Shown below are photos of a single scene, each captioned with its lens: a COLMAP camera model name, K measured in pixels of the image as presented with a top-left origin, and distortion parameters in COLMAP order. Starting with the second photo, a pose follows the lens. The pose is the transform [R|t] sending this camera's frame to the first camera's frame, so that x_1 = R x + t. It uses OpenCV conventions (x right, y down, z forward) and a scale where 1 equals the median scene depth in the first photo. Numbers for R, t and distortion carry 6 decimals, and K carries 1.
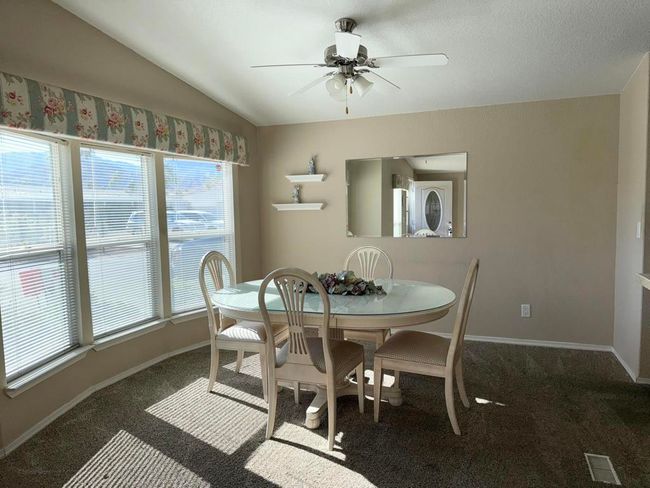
lens RADIAL K [[453.7, 0, 335.3], [0, 453.7, 245.8], [0, 0, 1]] dist [0.146932, -0.180802]
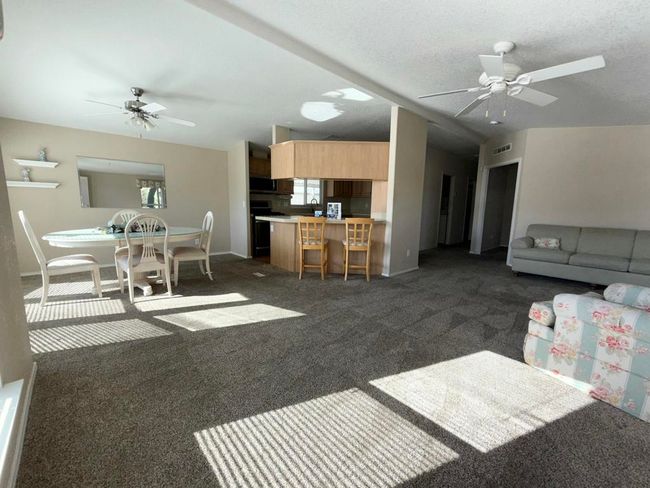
lens RADIAL K [[266.2, 0, 325.0], [0, 266.2, 244.0], [0, 0, 1]] dist [-0.000243, 0.000003]
pose [[0.455114, -0.103687, 0.884376, -0.508766], [0.045187, 0.994607, 0.093356, 0.068956], [-0.889286, -0.002525, 0.457344, -0.156547]]
